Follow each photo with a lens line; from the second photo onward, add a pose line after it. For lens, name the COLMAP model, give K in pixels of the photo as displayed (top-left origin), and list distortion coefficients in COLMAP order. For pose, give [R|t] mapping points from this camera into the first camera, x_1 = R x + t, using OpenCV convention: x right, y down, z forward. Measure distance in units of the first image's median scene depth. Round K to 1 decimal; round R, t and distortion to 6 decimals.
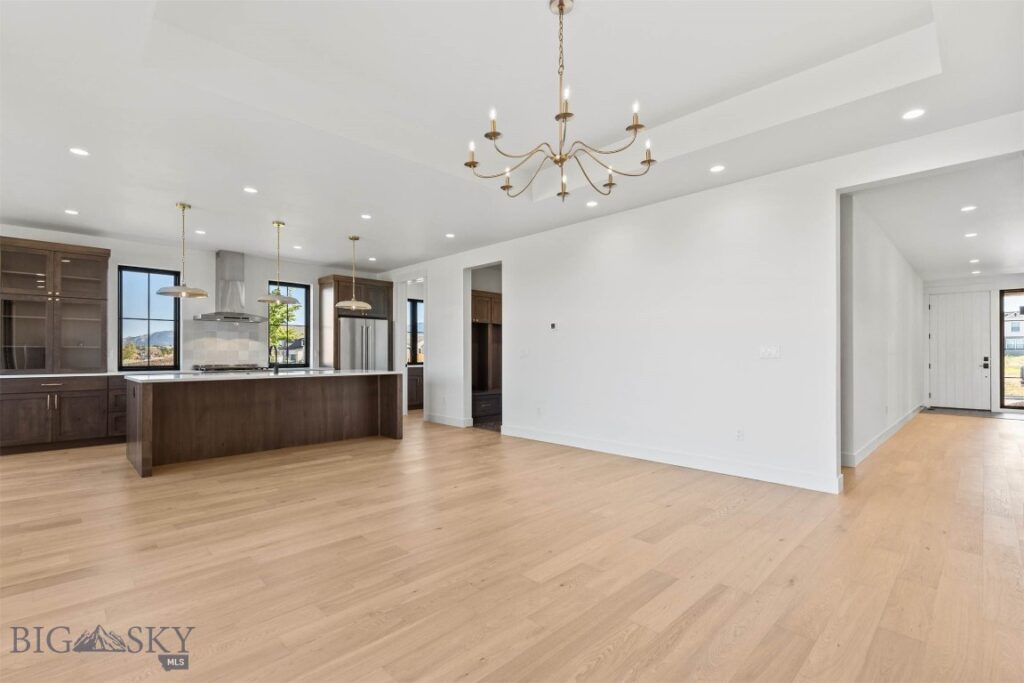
lens RADIAL K [[458.8, 0, 514.9], [0, 458.8, 343.9], [0, 0, 1]] dist [0.010561, -0.000505]
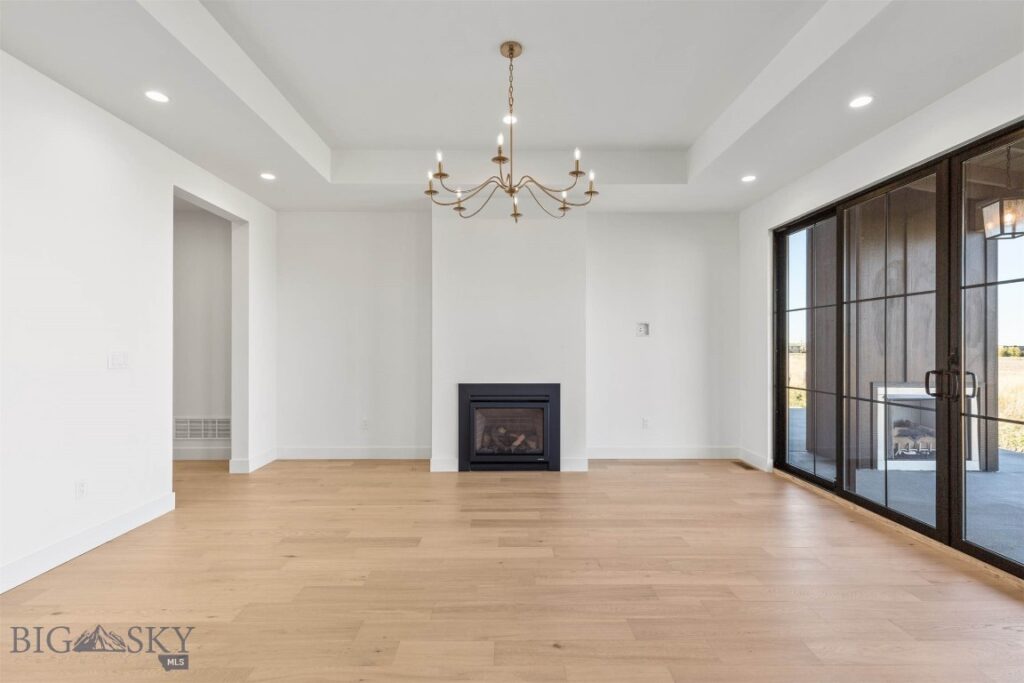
lens RADIAL K [[458.8, 0, 514.9], [0, 458.8, 343.9], [0, 0, 1]] dist [0.010561, -0.000505]
pose [[-0.716547, 0.002141, 0.697535, -0.603574], [-0.018376, 0.999590, -0.021945, -0.000888], [-0.697297, -0.028542, -0.716214, 1.601682]]
